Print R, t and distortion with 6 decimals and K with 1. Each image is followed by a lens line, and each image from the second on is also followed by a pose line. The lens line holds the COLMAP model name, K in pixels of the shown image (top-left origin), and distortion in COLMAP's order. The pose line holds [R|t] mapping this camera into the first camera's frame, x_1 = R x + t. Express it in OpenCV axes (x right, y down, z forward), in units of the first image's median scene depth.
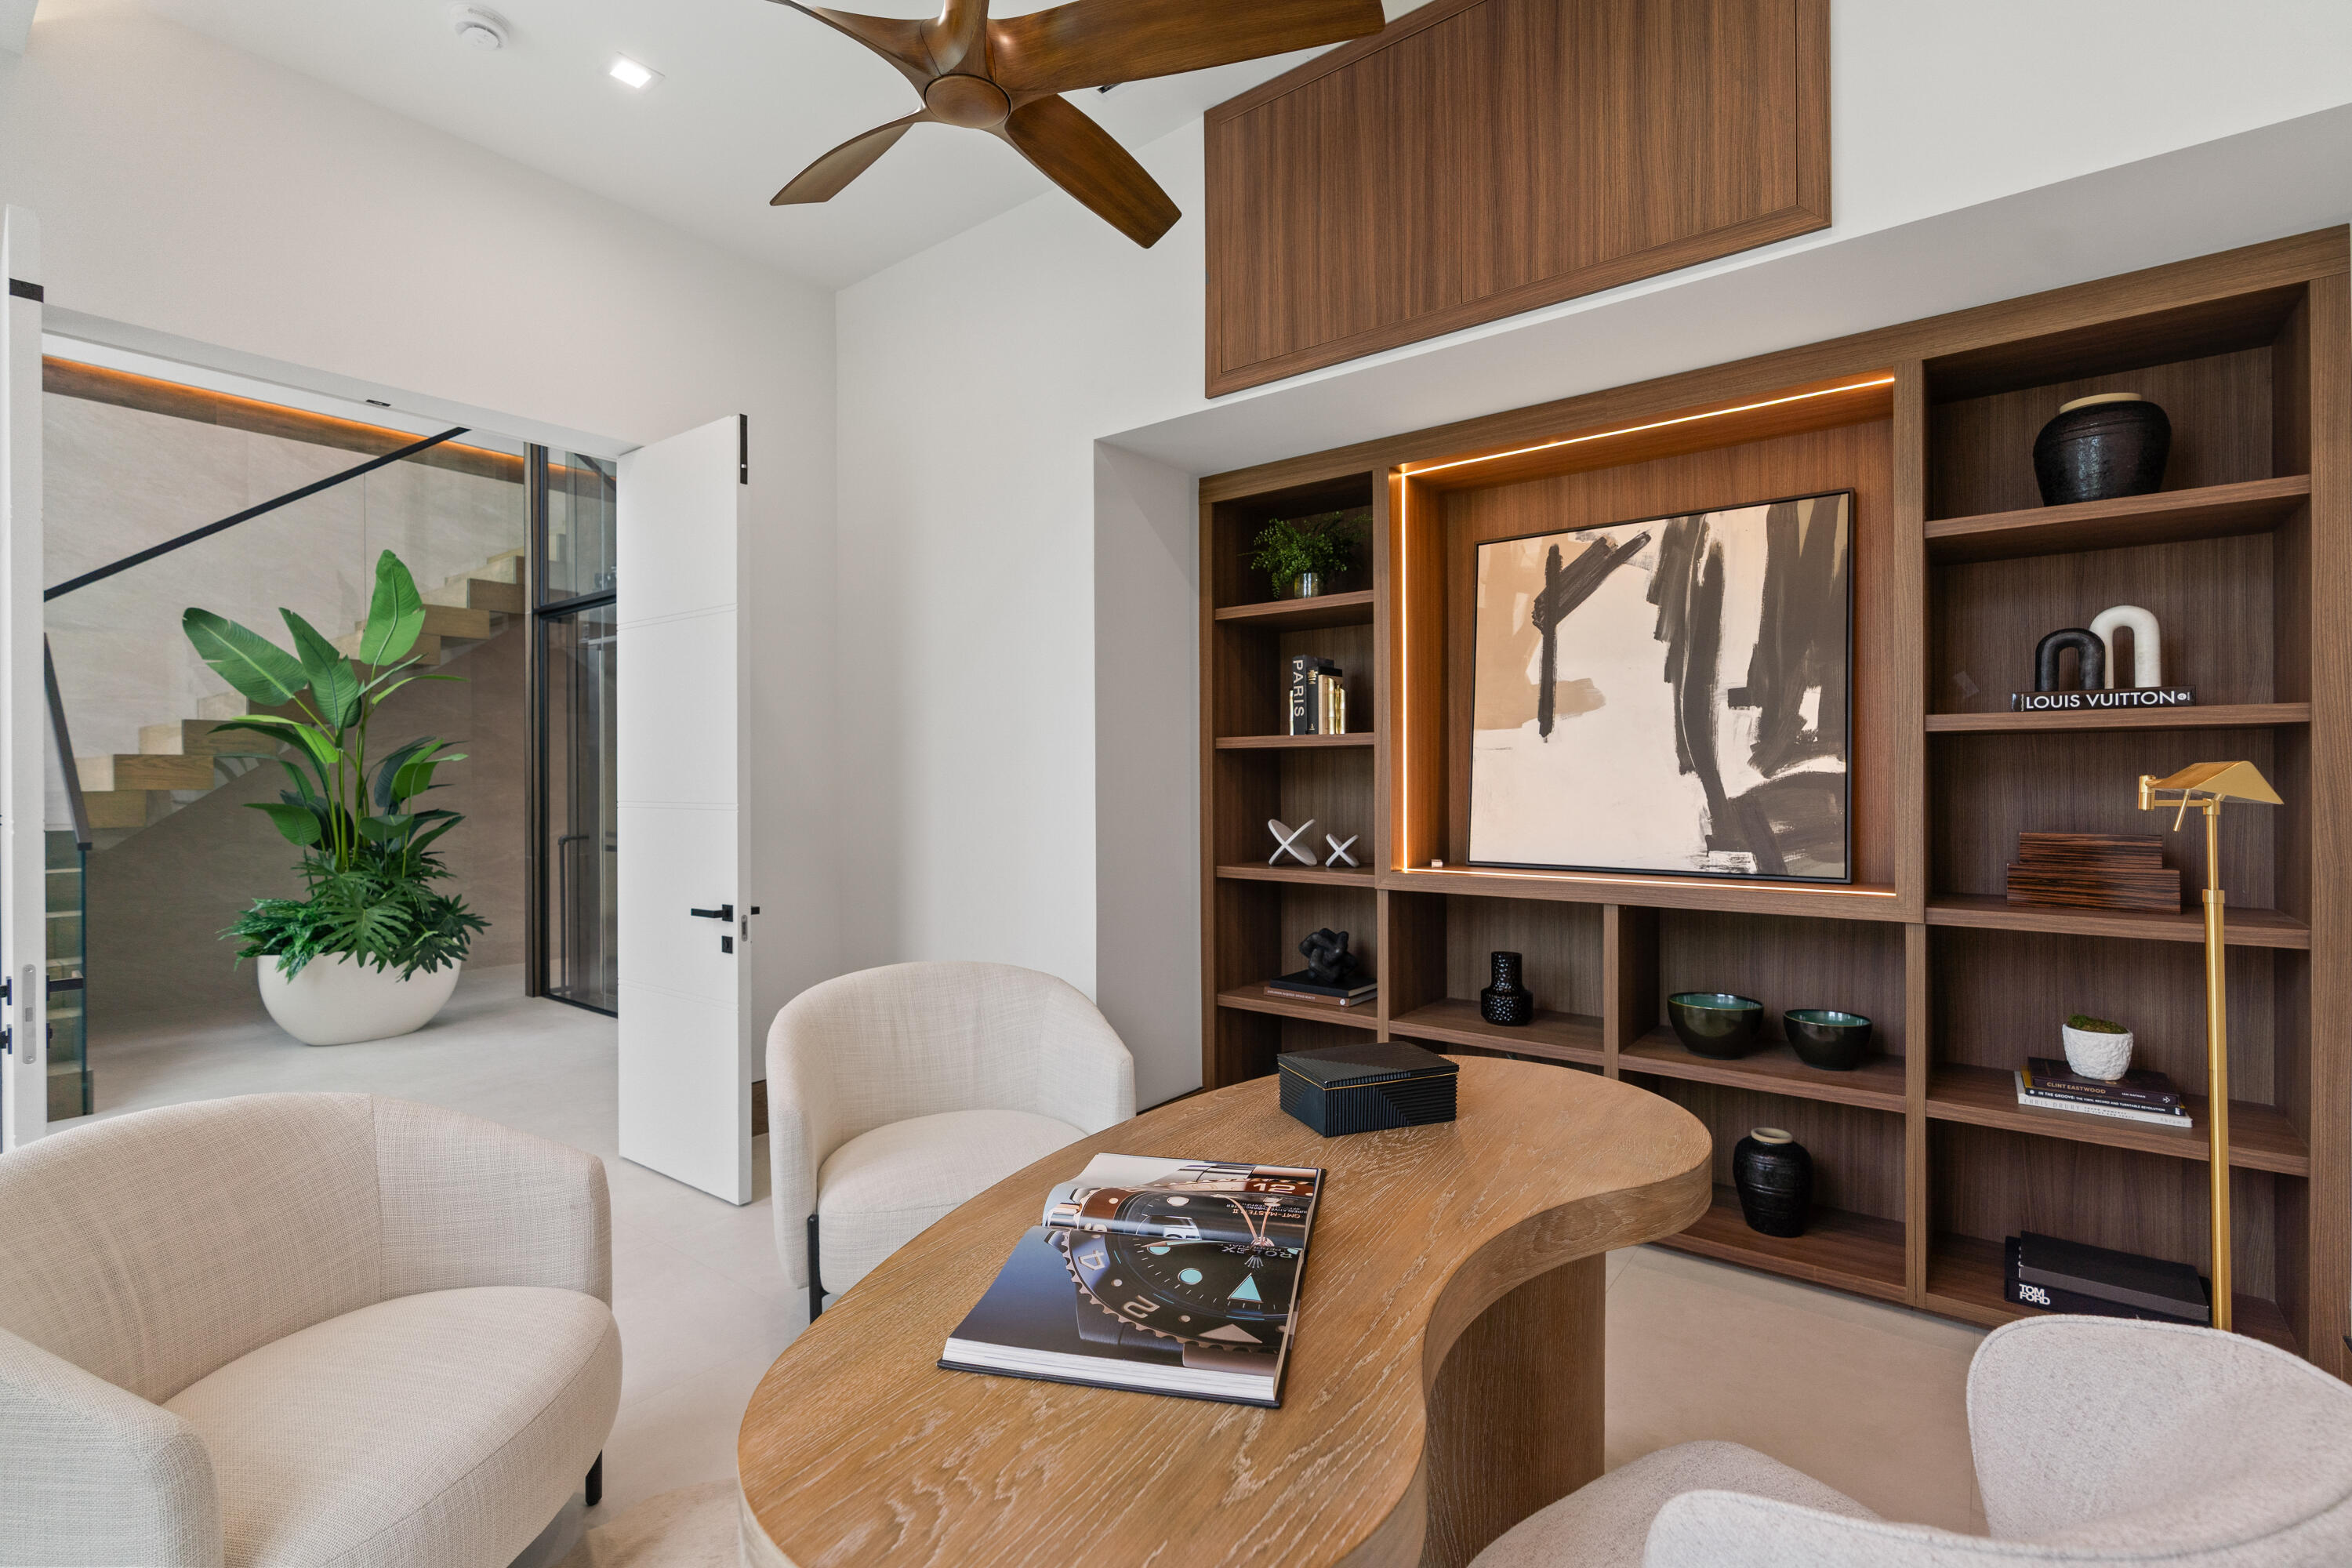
lens RADIAL K [[1073.1, 0, 1177.2], [0, 1073.1, 776.4], [0, 0, 1]] dist [-0.001173, 0.000215]
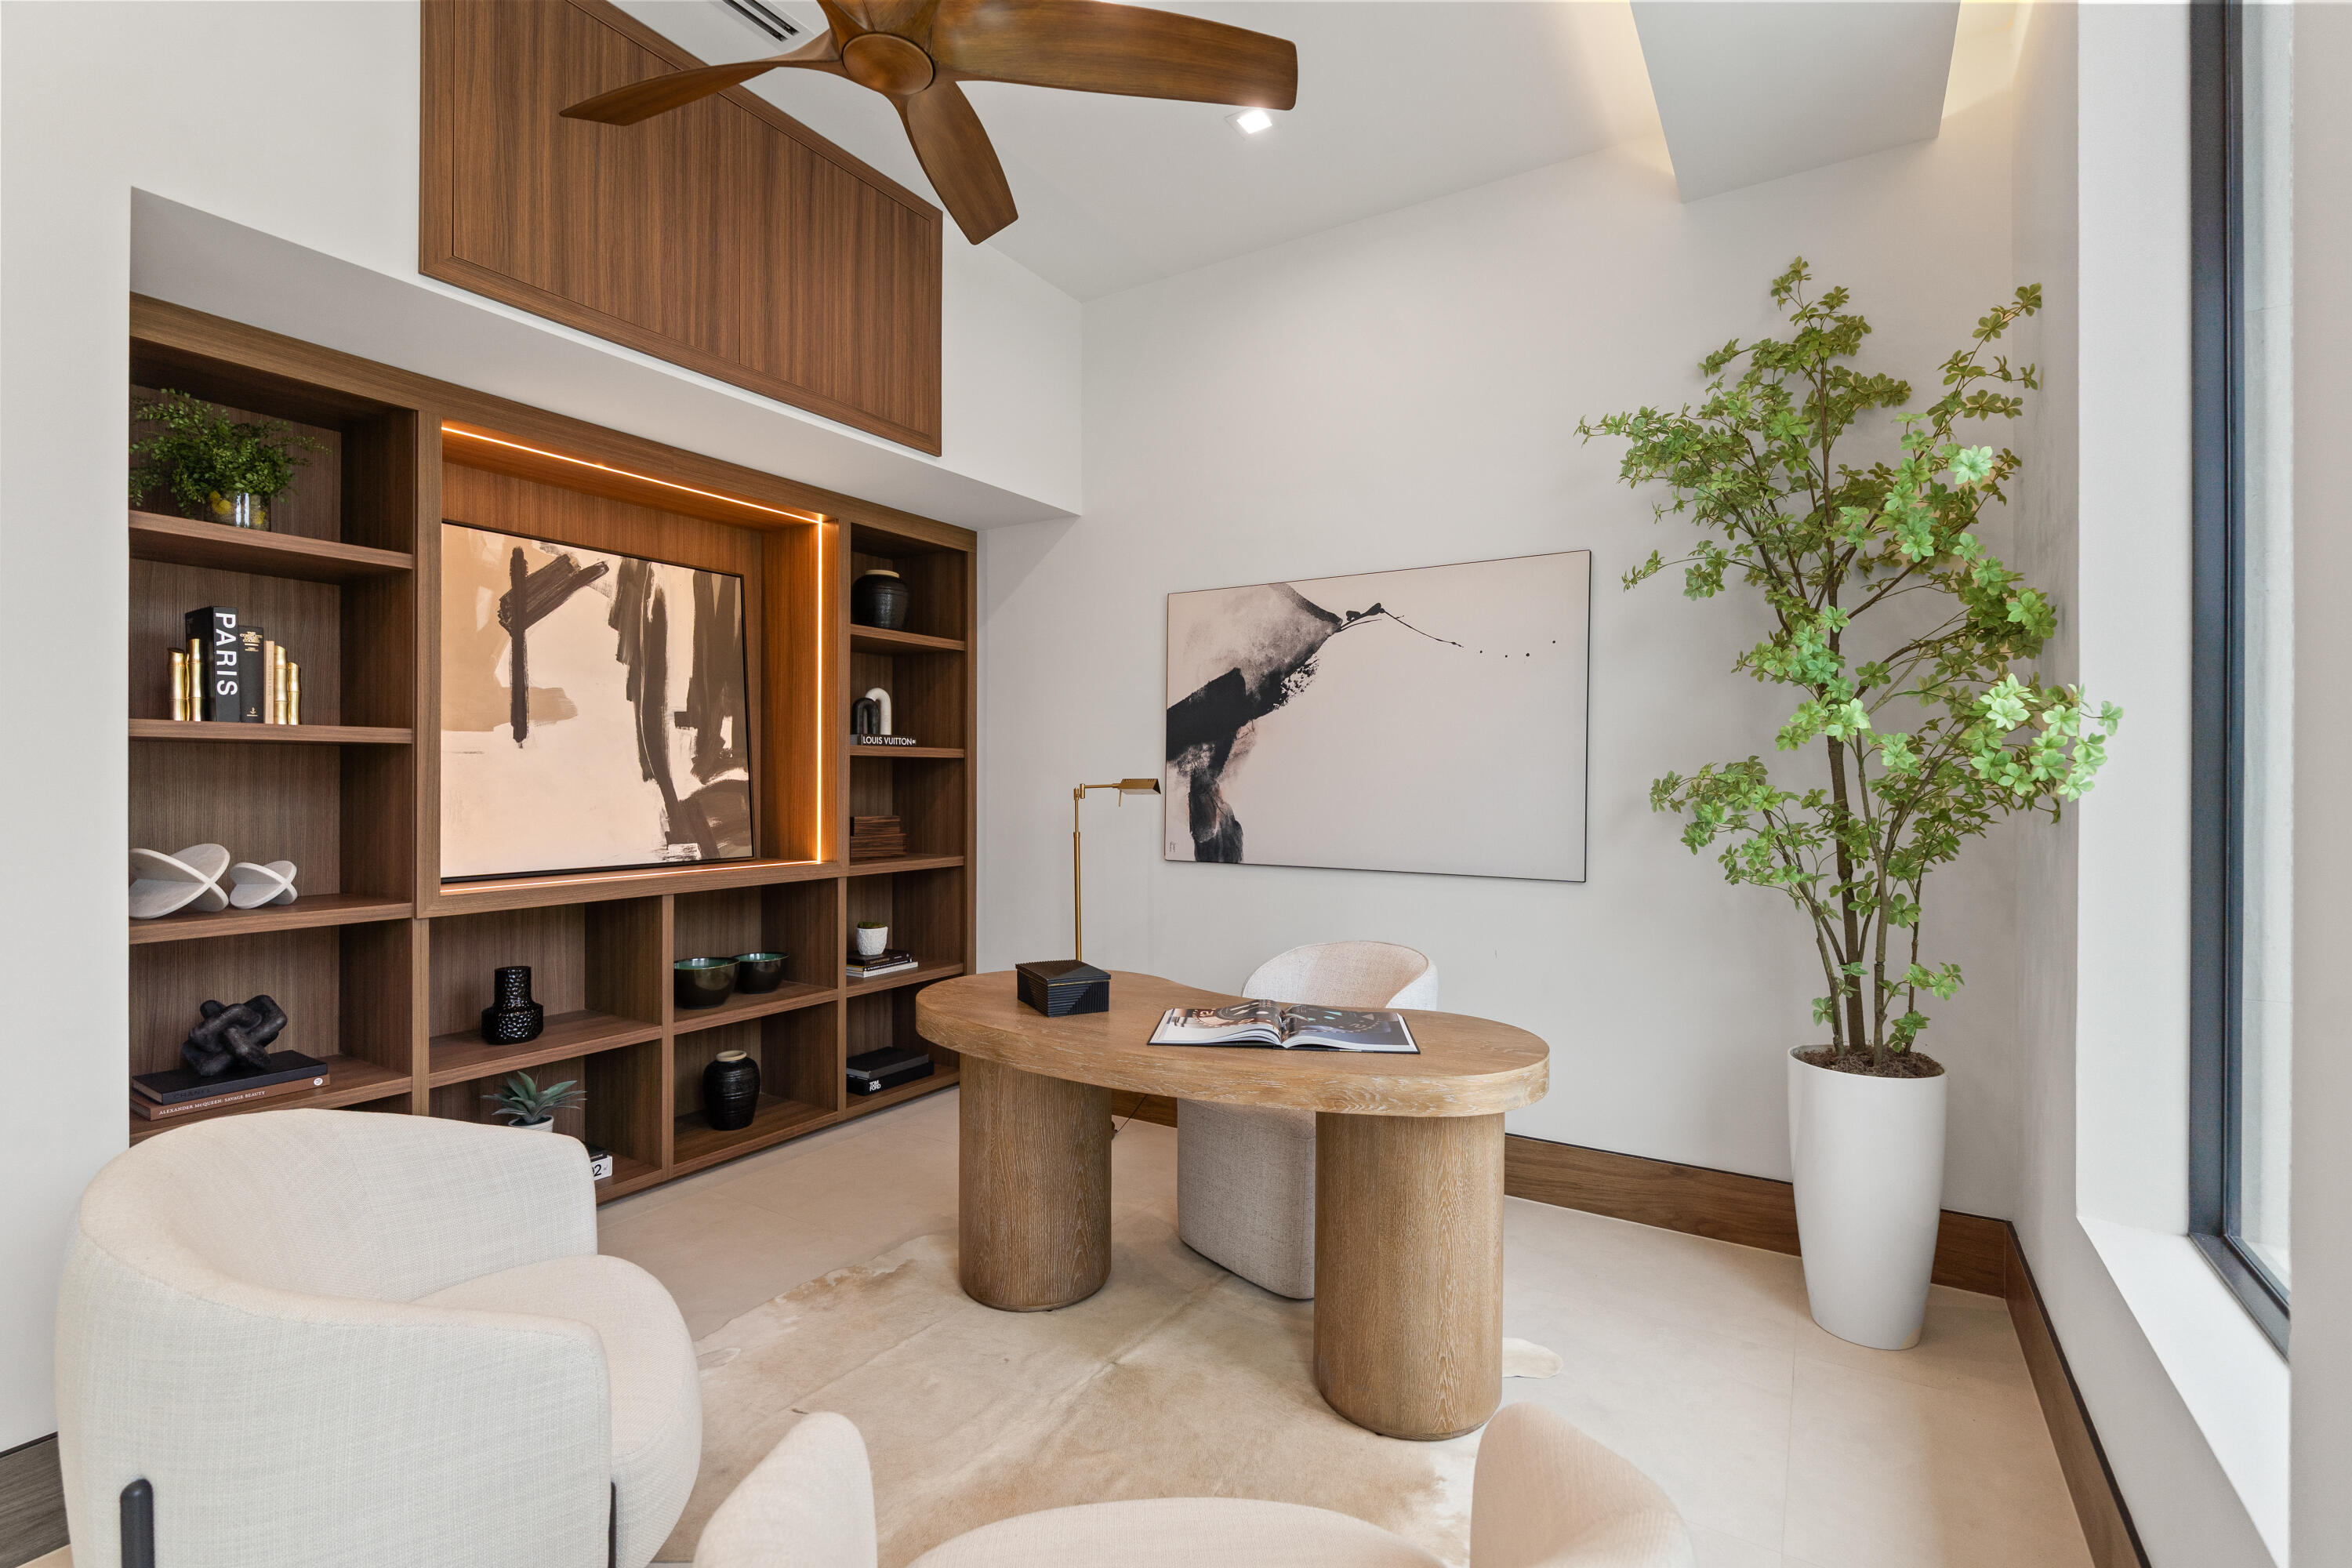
lens RADIAL K [[1094.6, 0, 1176.0], [0, 1094.6, 784.0], [0, 0, 1]] dist [-0.000442, 0.000005]
pose [[-0.114330, 0.002567, 0.993440, -0.789197], [0.002000, 0.999995, -0.002354, 0.005215], [-0.993441, 0.001717, -0.114334, 0.571105]]
